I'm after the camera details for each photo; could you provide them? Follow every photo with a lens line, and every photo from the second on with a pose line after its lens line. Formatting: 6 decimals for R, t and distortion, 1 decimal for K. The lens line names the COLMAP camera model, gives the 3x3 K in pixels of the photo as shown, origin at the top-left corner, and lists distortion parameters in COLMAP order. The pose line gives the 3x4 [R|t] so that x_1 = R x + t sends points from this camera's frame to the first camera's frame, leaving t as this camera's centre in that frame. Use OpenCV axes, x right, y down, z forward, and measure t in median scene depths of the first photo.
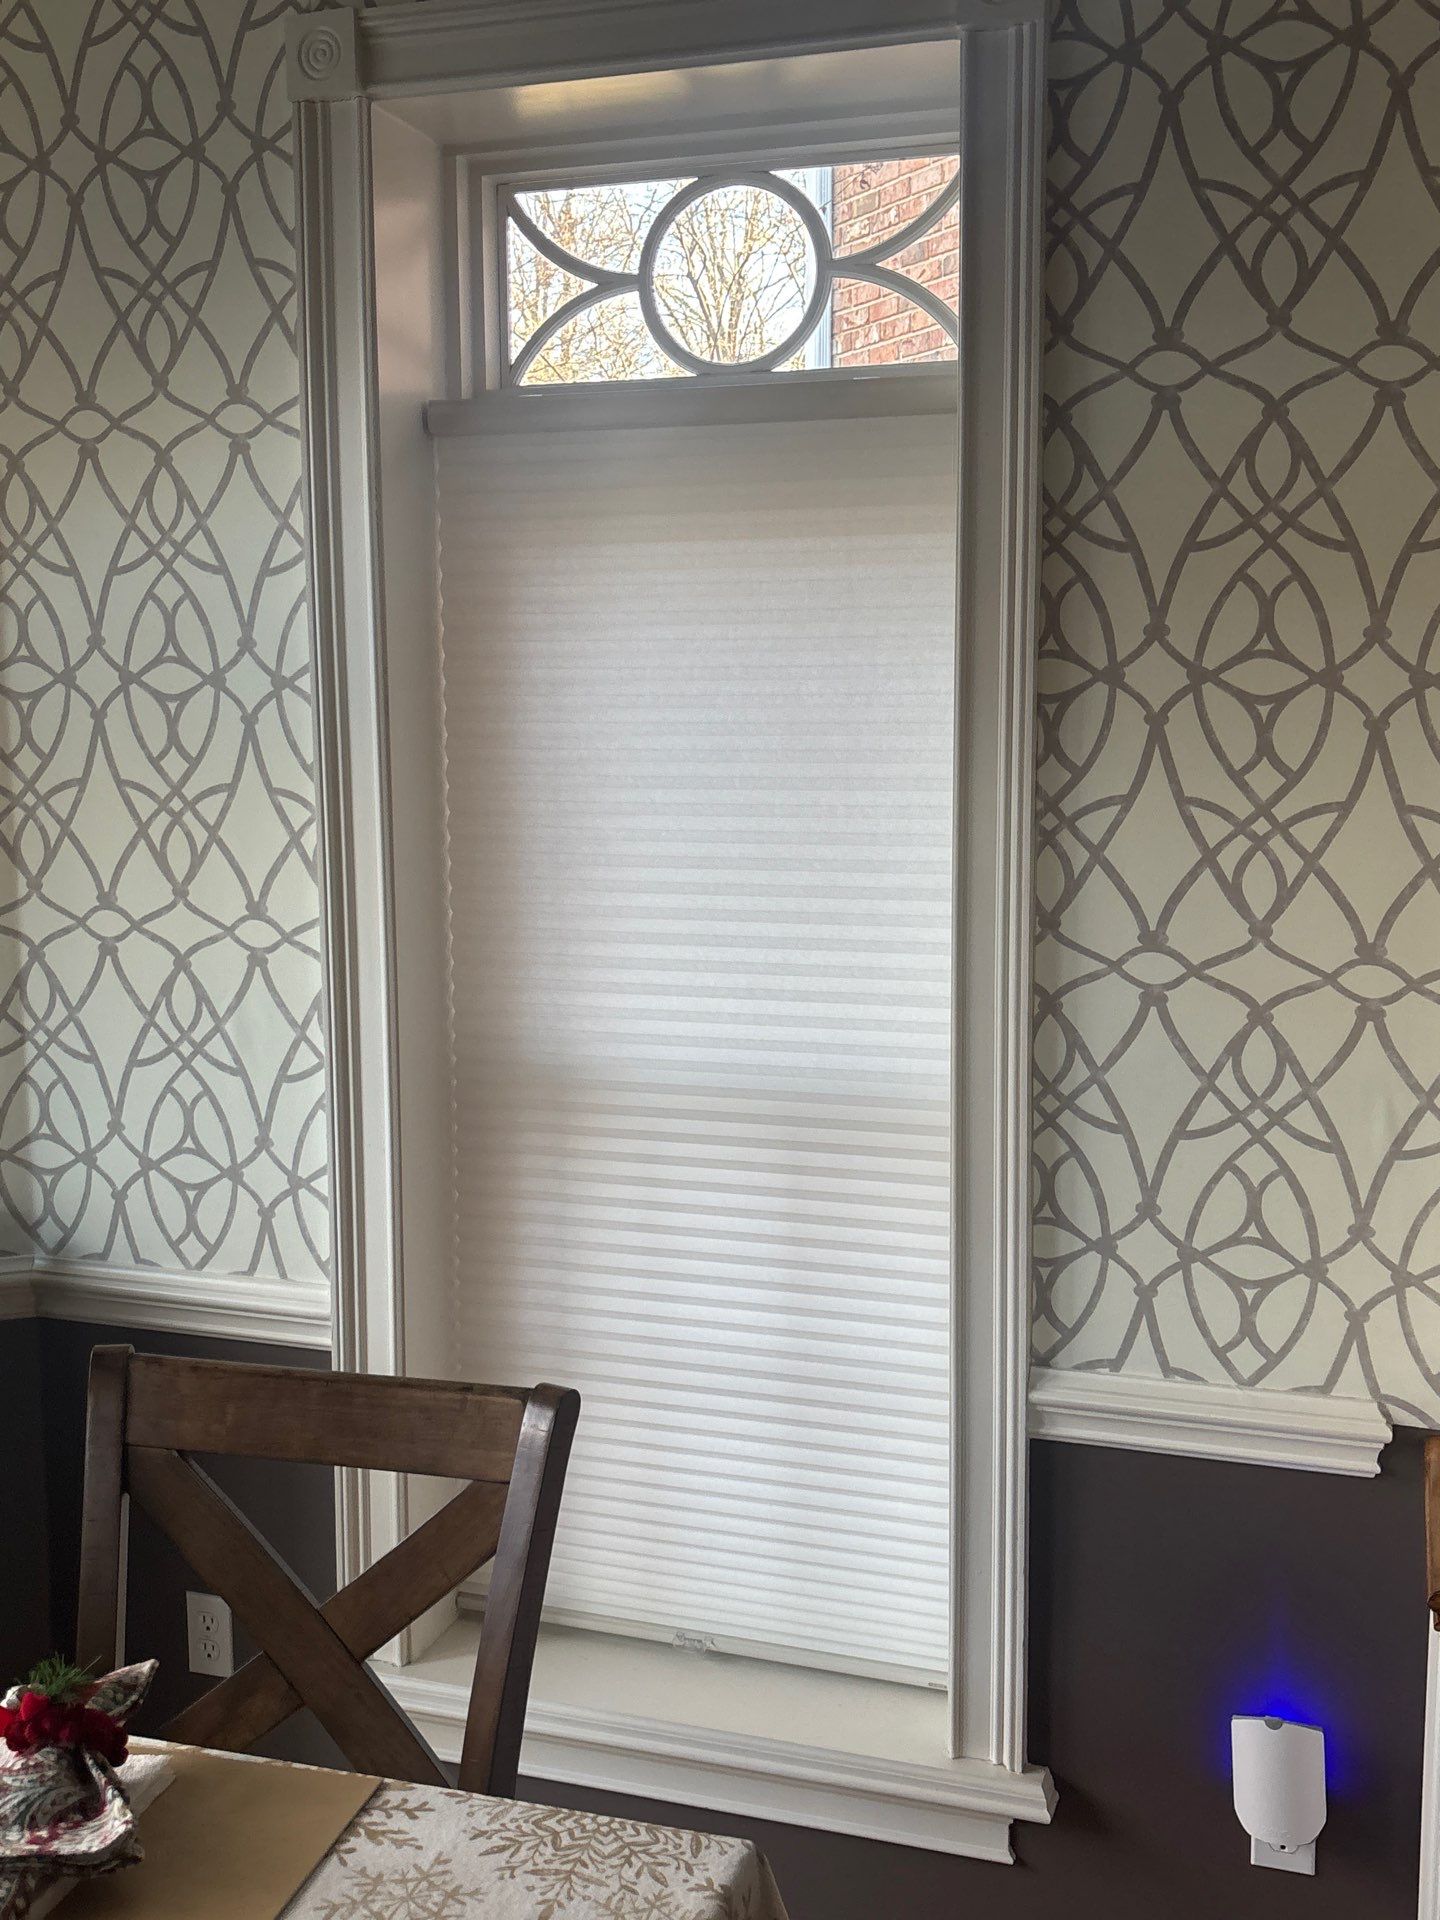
lens RADIAL K [[1740.0, 0, 749.4], [0, 1740.0, 923.7], [0, 0, 1]] dist [0.421582, -1.176131]
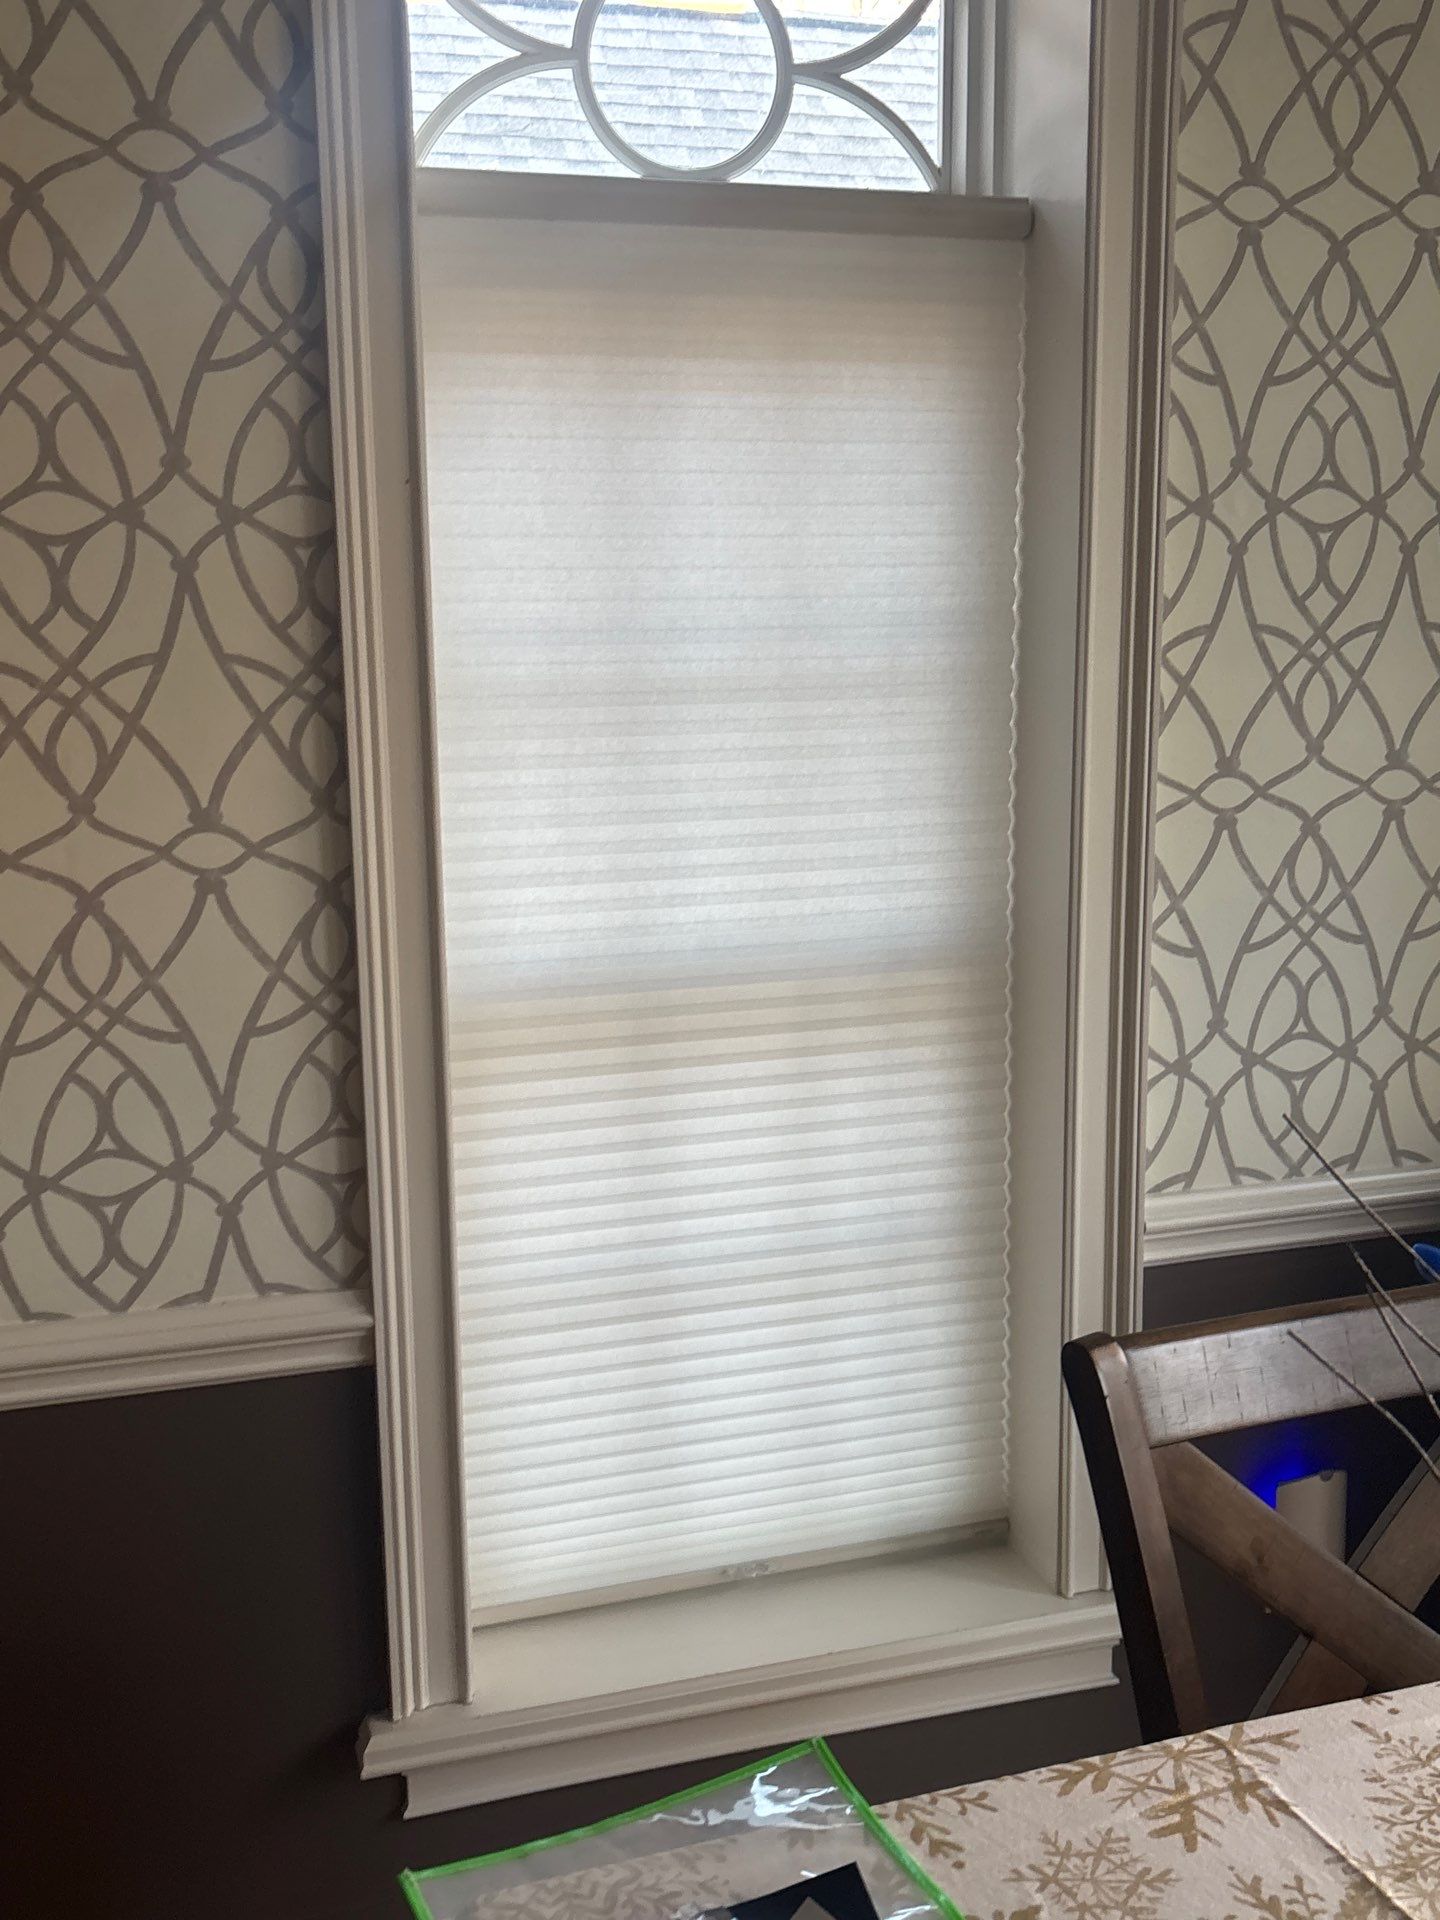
lens RADIAL K [[1994.5, 0, 720.0], [0, 1994.5, 960.0], [0, 0, 1]] dist [0.136000, -0.277868]
pose [[0.818265, -0.127341, 0.560560, -0.676274], [0.081593, 0.991011, 0.106022, -0.025870], [-0.569022, -0.041016, 0.821299, 0.199528]]
